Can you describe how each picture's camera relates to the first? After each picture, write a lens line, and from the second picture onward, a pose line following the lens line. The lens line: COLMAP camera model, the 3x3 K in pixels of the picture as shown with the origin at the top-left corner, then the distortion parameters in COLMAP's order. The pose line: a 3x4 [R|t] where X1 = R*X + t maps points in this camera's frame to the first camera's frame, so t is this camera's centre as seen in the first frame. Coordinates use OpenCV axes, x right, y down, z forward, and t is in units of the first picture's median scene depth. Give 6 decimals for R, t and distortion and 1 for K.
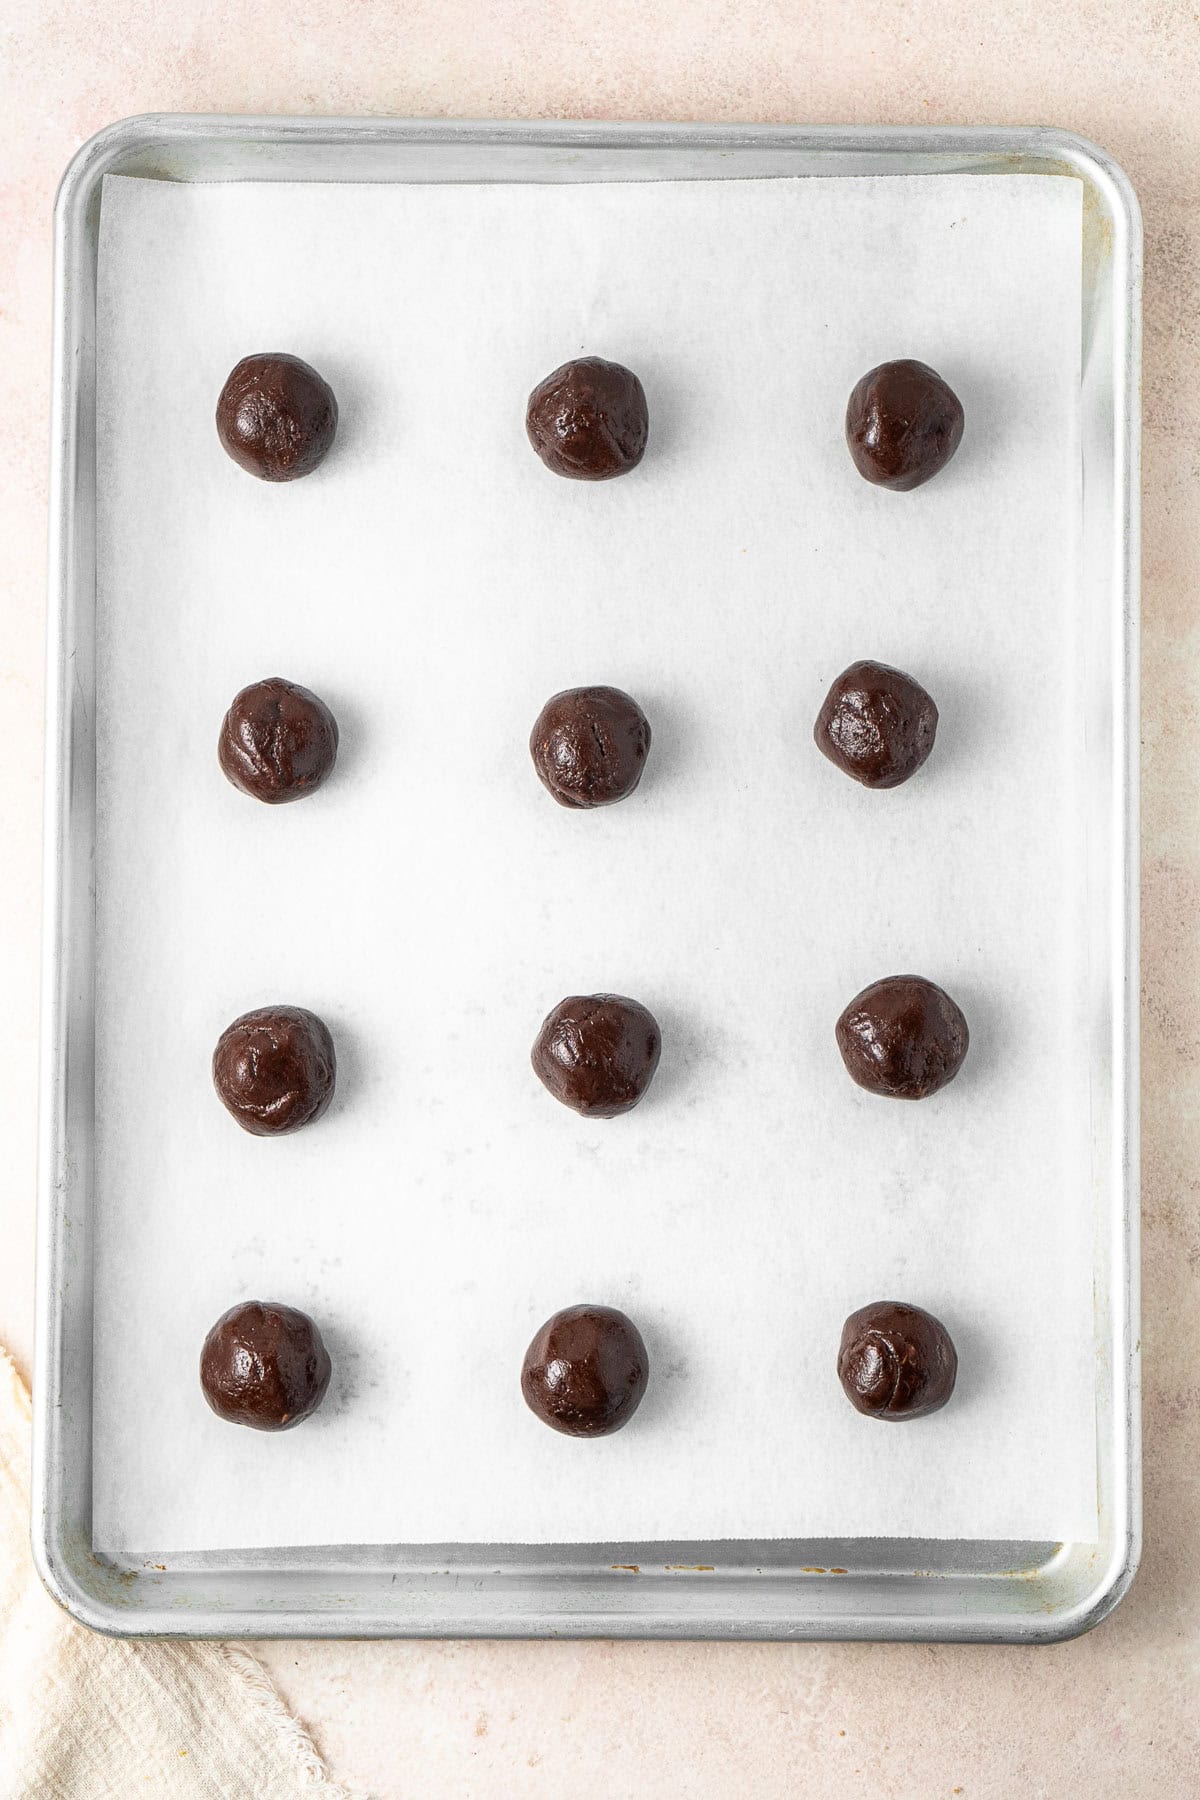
lens RADIAL K [[3786.0, 0, 597.9], [0, 3786.0, 902.7], [0, 0, 1]] dist [0.189444, 0.000000]
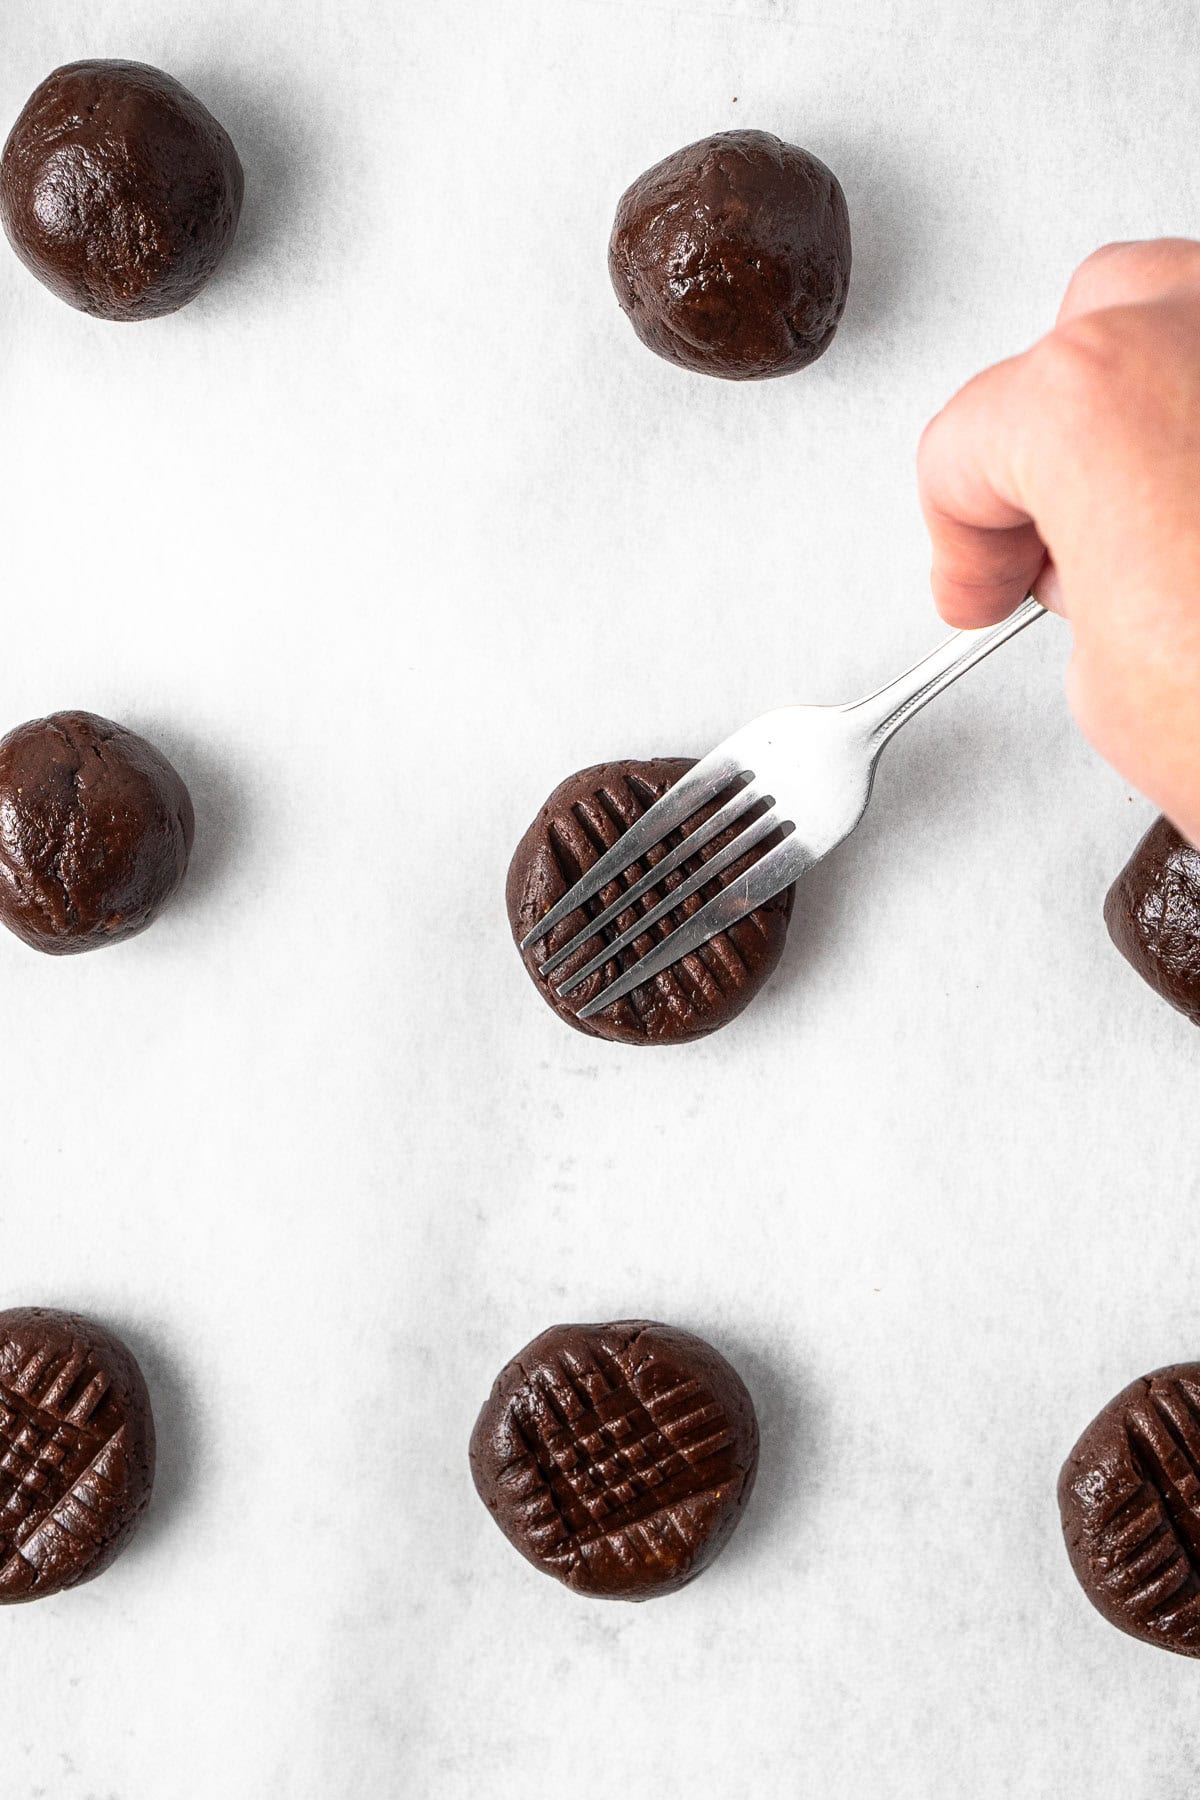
lens RADIAL K [[3786.0, 0, 602.9], [0, 3786.0, 896.1], [0, 0, 1]] dist [0.189444, 0.000000]
pose [[0.995618, 0.093462, -0.002992, -0.010207], [-0.091594, 0.981159, 0.170113, -0.128781], [0.018834, -0.169094, 0.985420, 0.487430]]
